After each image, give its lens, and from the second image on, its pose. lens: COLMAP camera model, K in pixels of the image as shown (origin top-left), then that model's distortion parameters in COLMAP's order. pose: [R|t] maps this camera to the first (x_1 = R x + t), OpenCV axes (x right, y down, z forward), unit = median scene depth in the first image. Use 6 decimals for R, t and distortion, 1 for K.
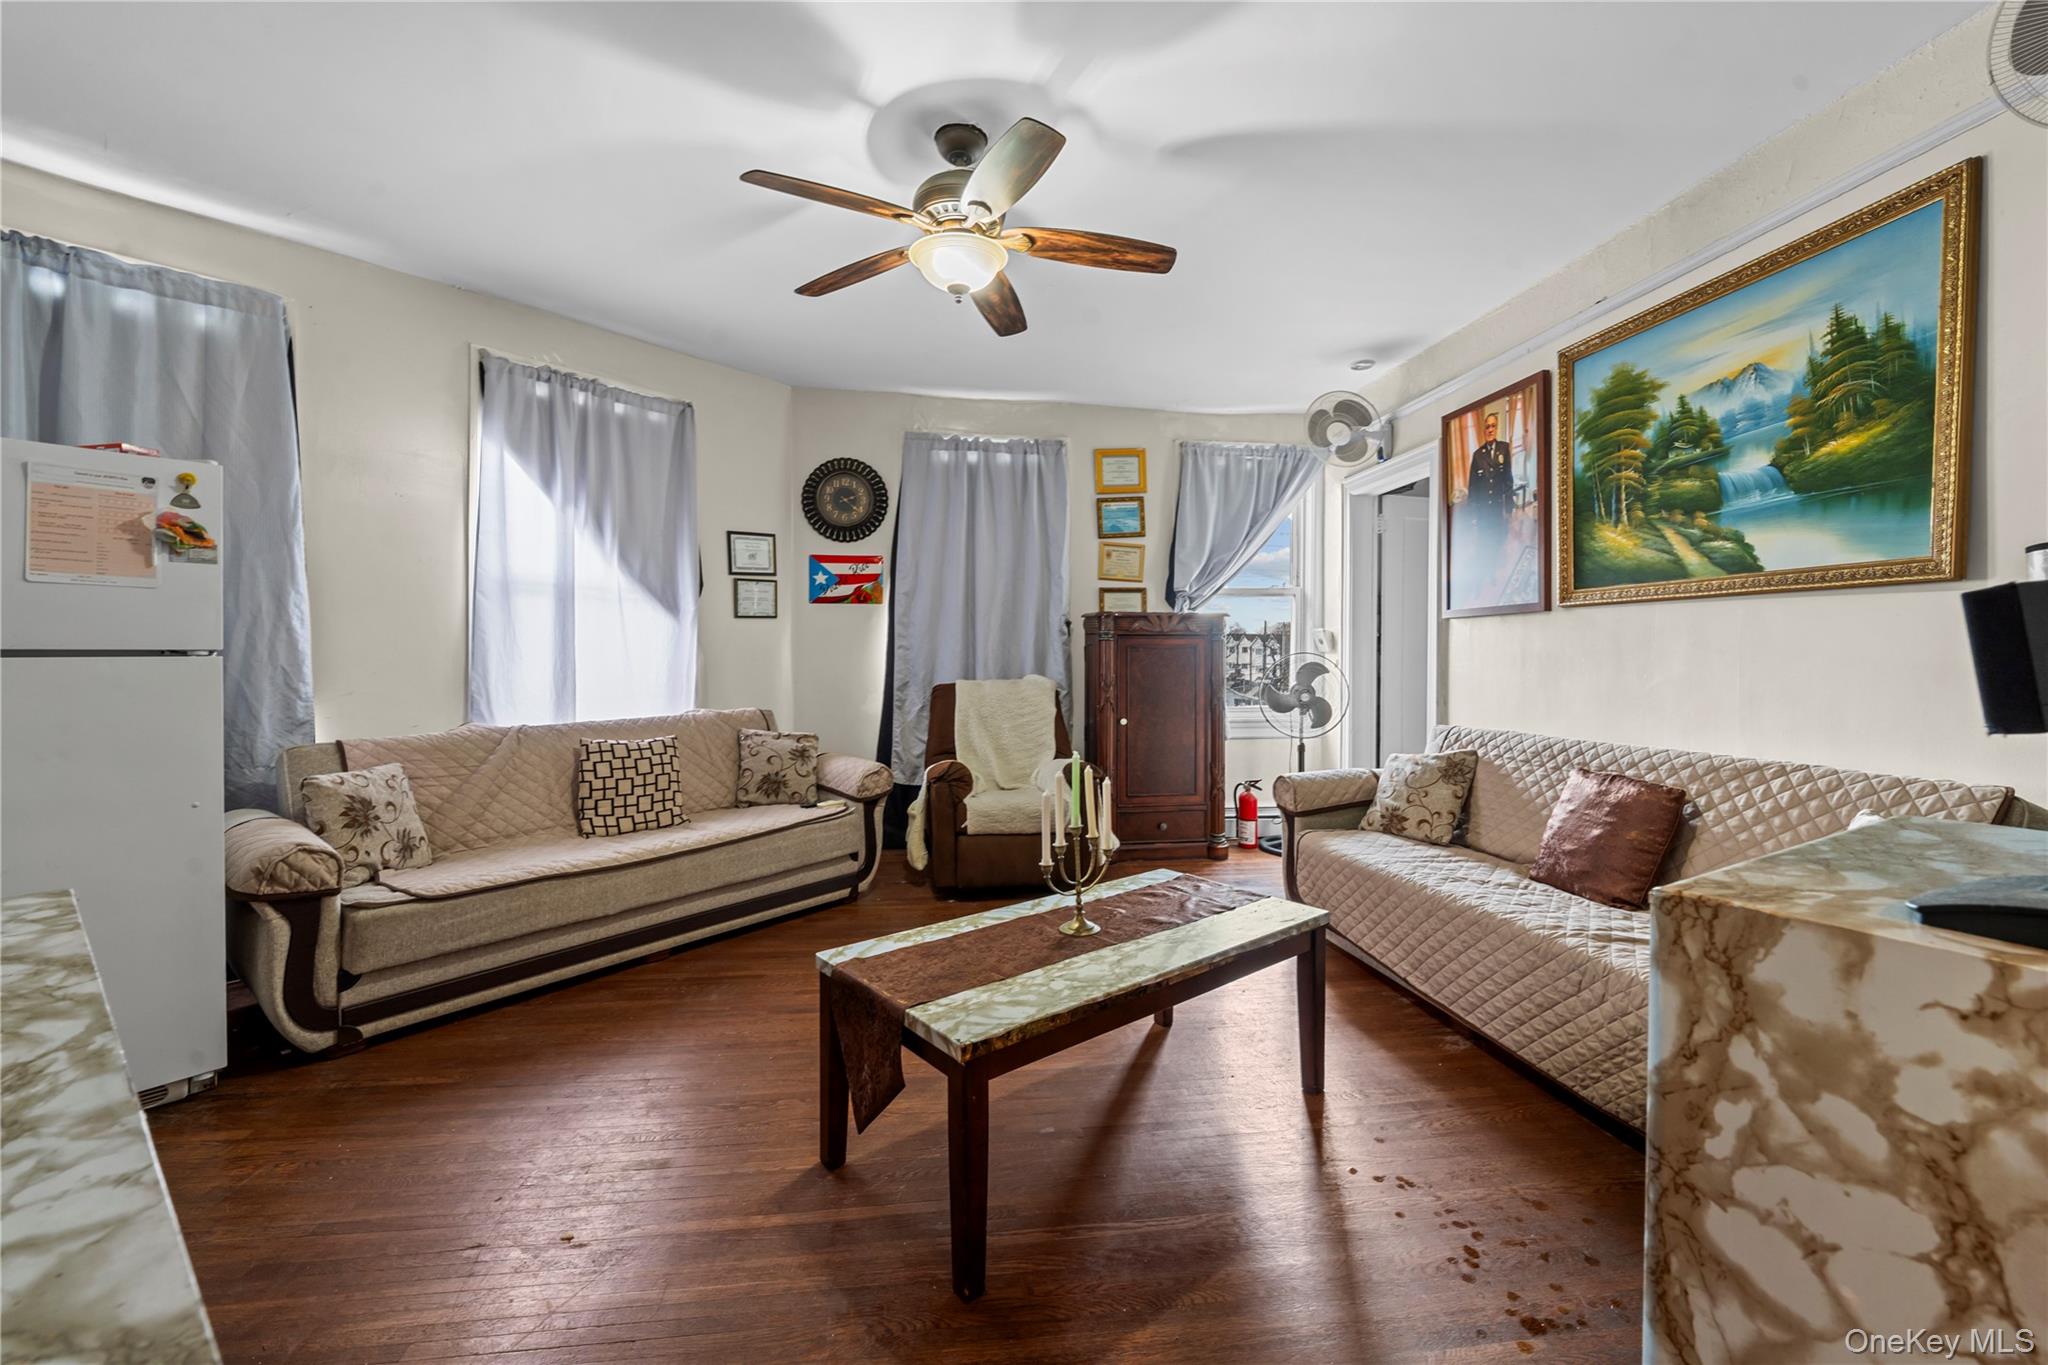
lens RADIAL K [[837.4, 0, 1027.6], [0, 837.4, 661.6], [0, 0, 1]] dist [0.000503, -0.000667]
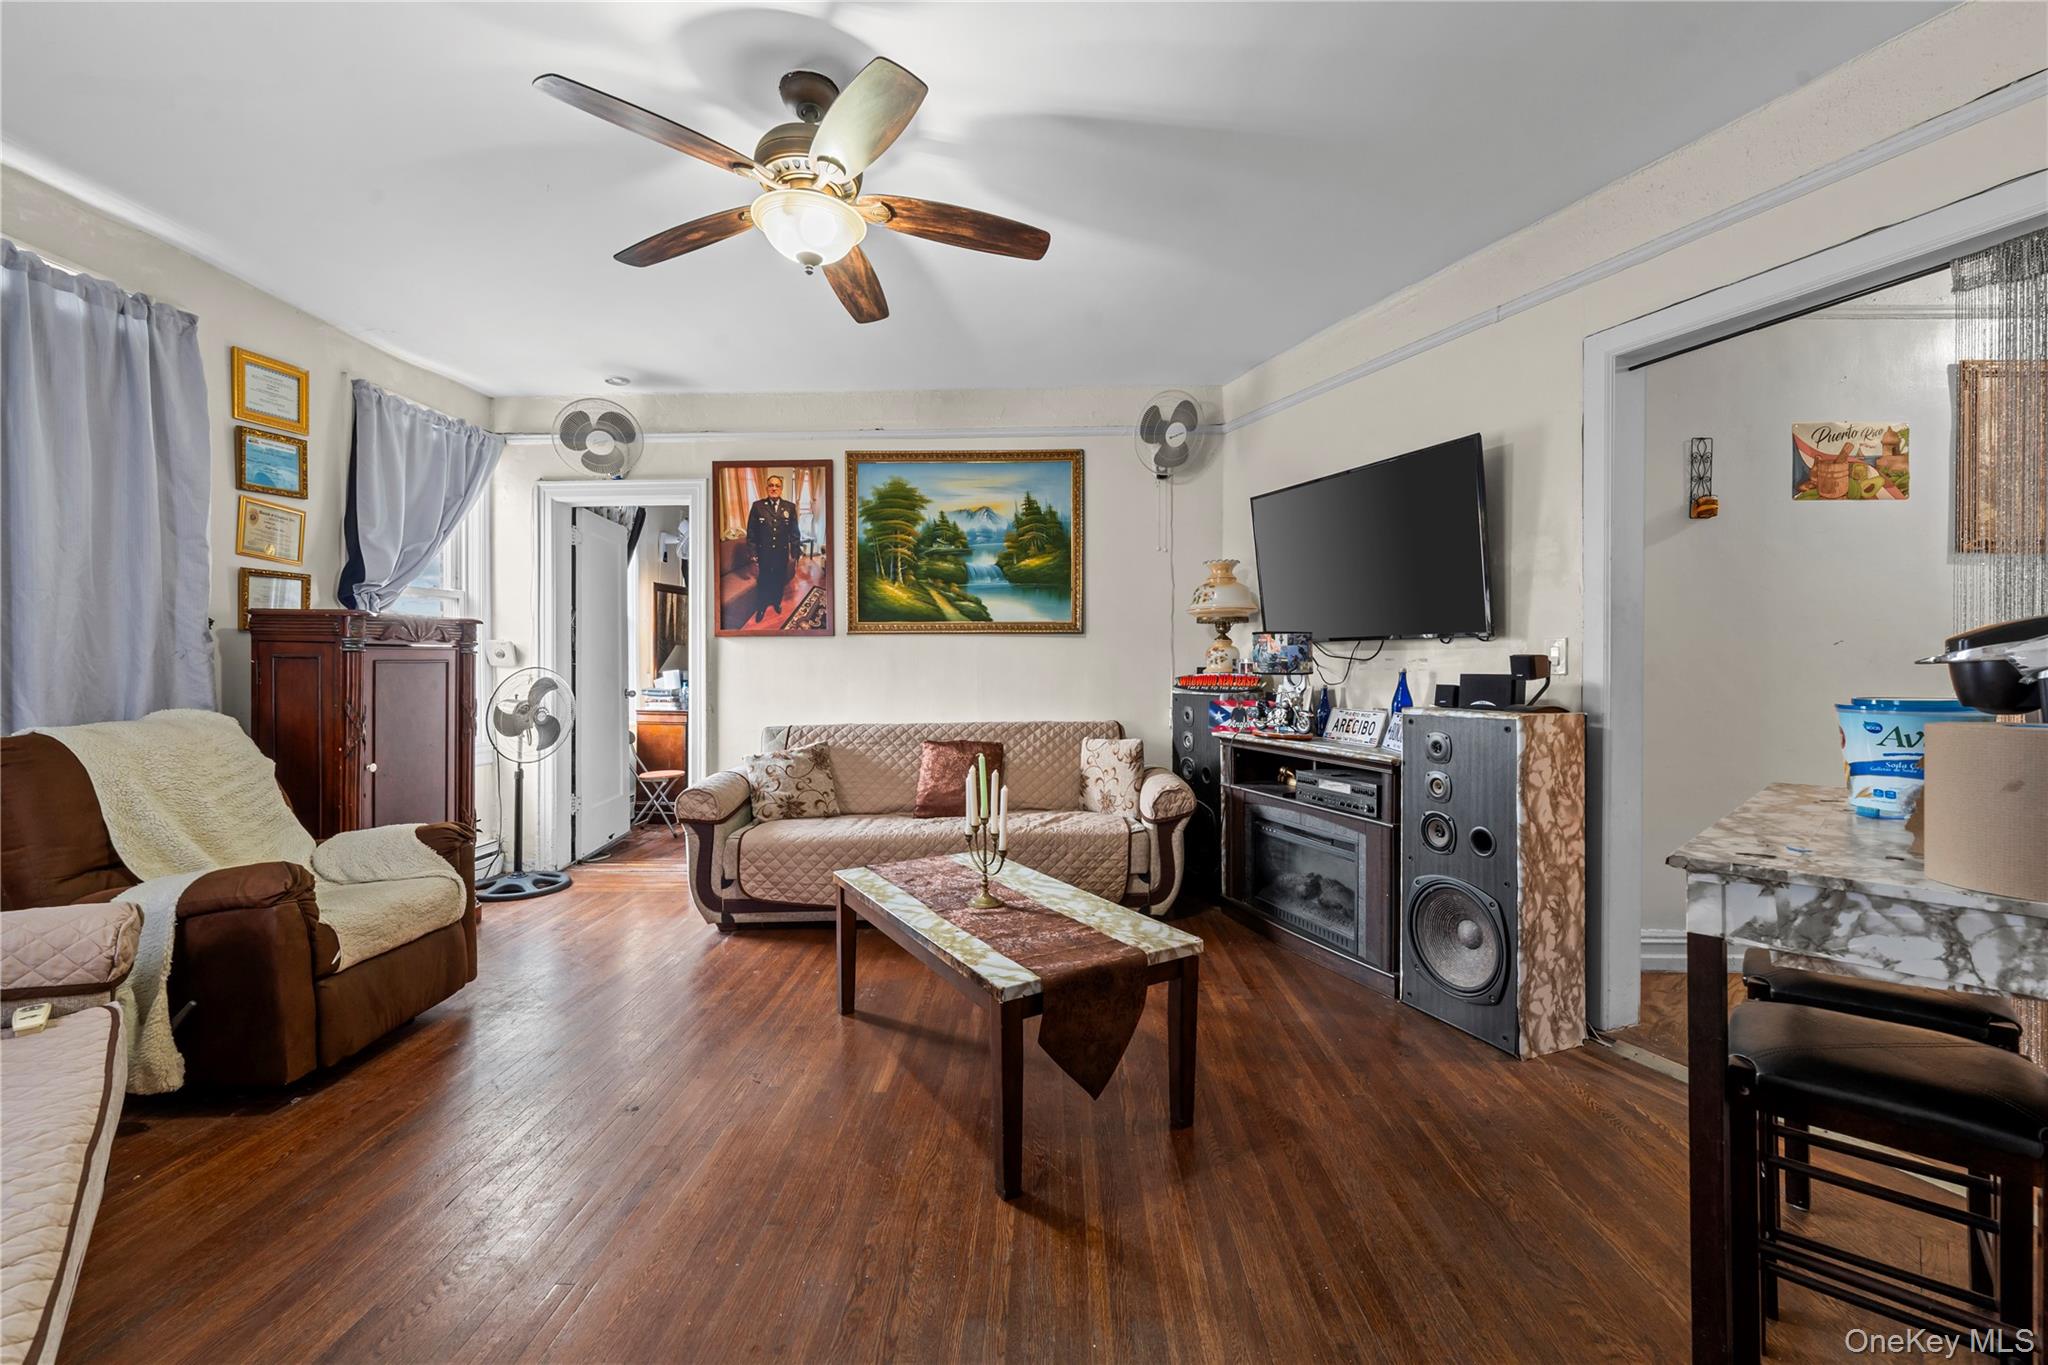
lens RADIAL K [[837.4, 0, 1032.8], [0, 837.4, 671.3], [0, 0, 1]] dist [0.000503, -0.000667]
pose [[0.142669, -0.012287, 0.989694, -0.797544], [0.013964, 0.999848, 0.010400, -0.013827], [-0.989672, 0.012336, 0.142819, 0.555041]]
